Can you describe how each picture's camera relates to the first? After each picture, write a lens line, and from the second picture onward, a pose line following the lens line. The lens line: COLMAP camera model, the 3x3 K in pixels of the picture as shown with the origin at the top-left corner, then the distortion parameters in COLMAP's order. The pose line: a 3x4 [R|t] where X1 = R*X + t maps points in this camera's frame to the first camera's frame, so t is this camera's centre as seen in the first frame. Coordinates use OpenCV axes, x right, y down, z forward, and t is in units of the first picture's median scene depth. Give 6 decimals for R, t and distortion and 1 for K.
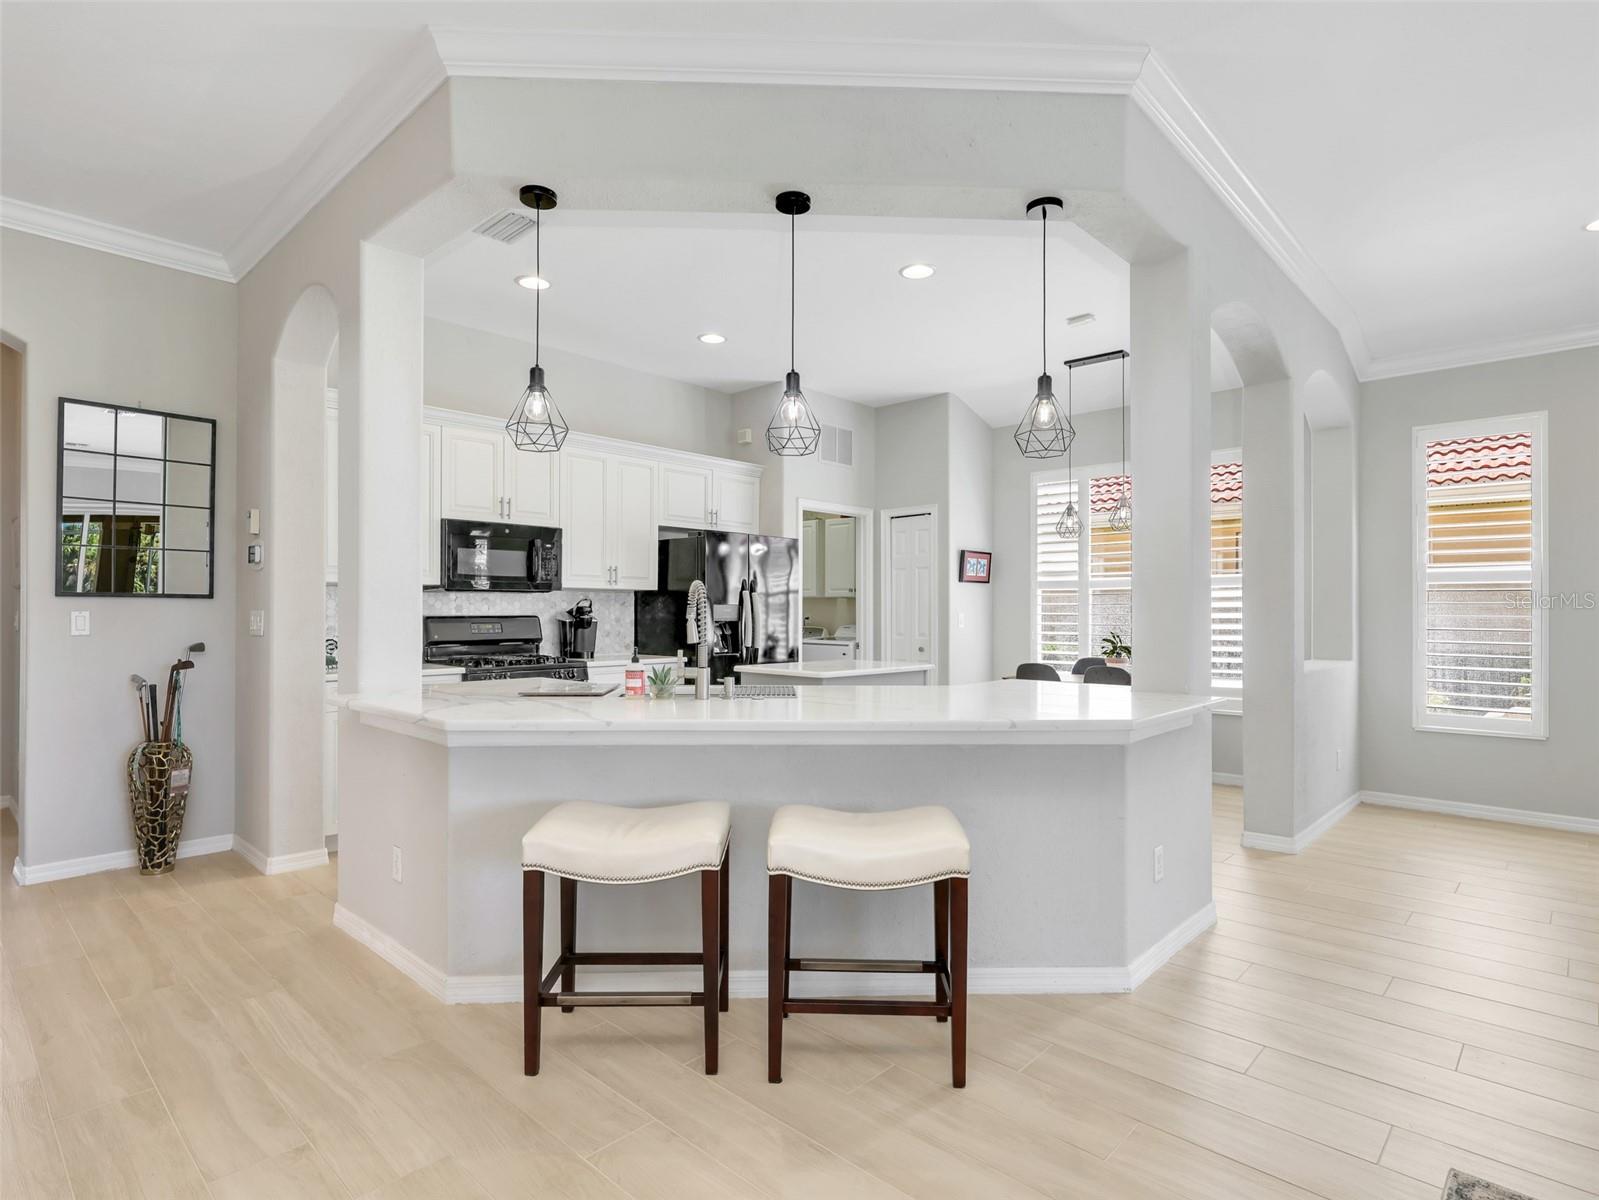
lens RADIAL K [[846.4, 0, 799.5], [0, 846.4, 600.0], [0, 0, 1]] dist [0.003301, 0.000674]
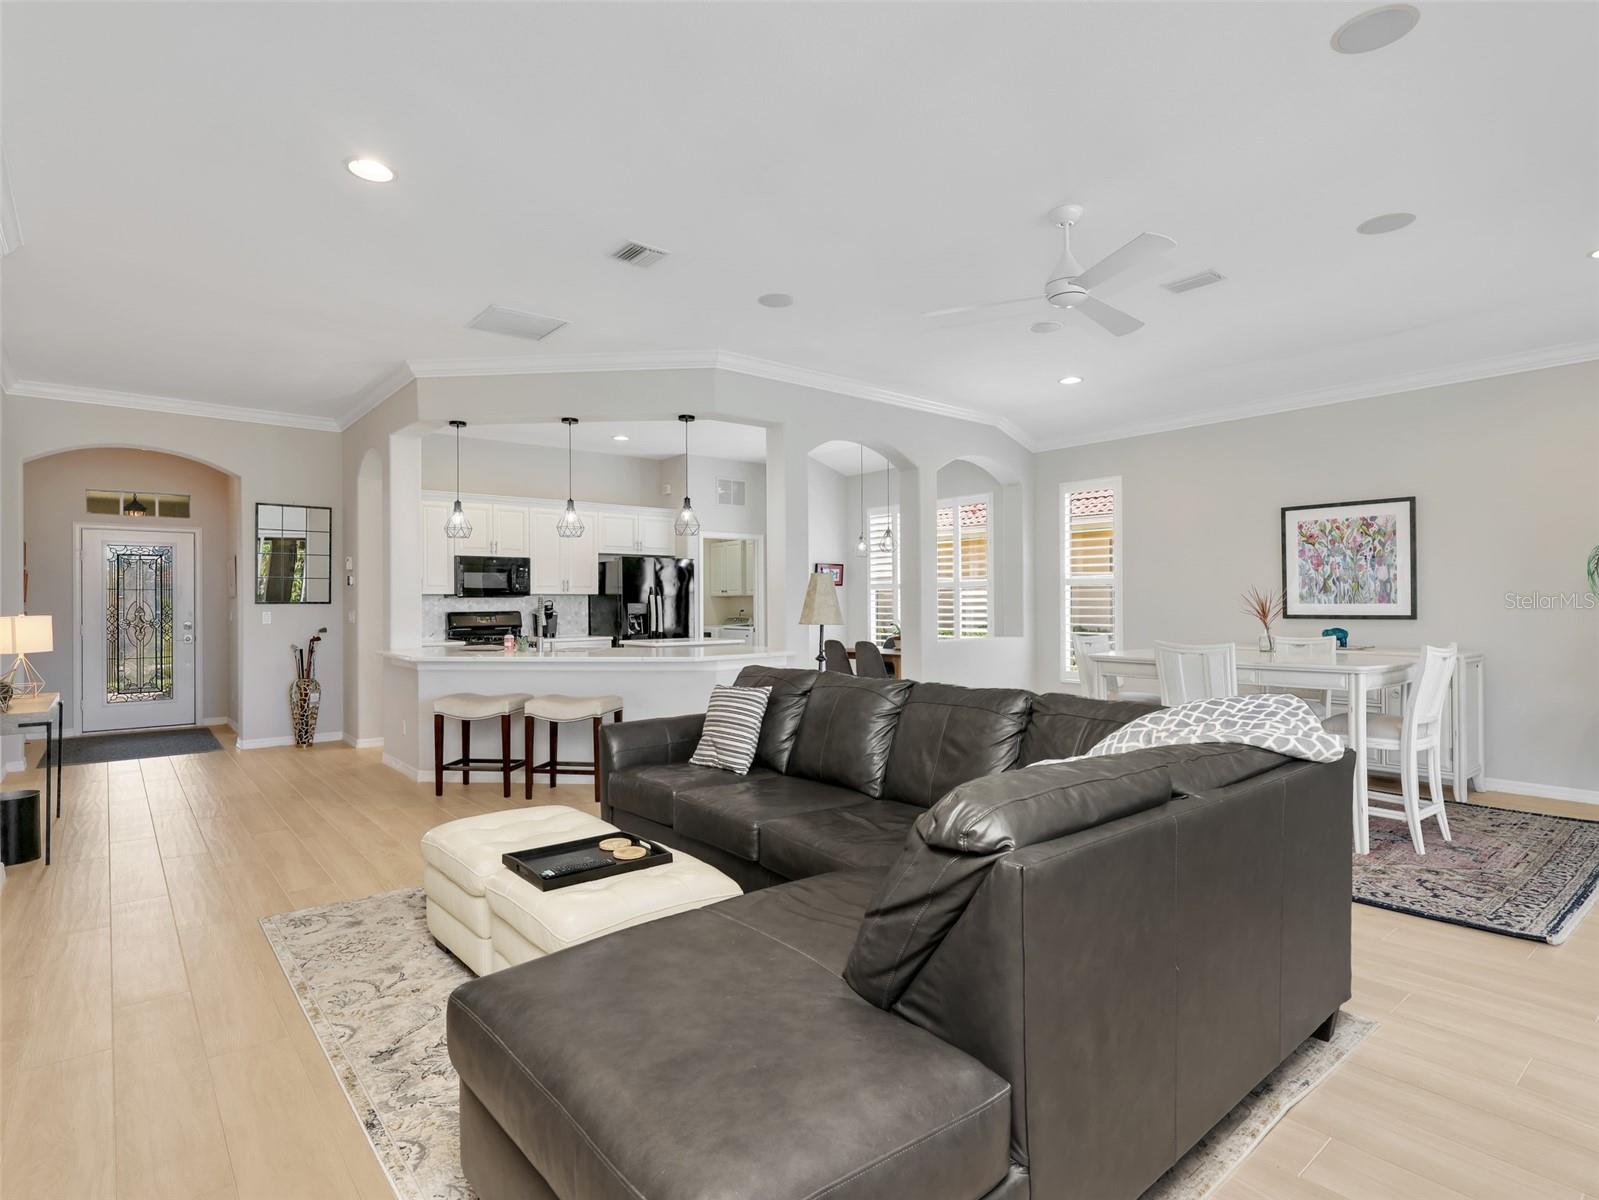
lens RADIAL K [[837.9, 0, 802.5], [0, 837.9, 588.4], [0, 0, 1]] dist [0.001833, 0.000366]
pose [[0.992510, -0.010731, -0.121691, 0.463260], [0.010454, 0.999941, -0.002916, -0.016152], [0.121715, 0.001622, 0.992564, -0.579894]]
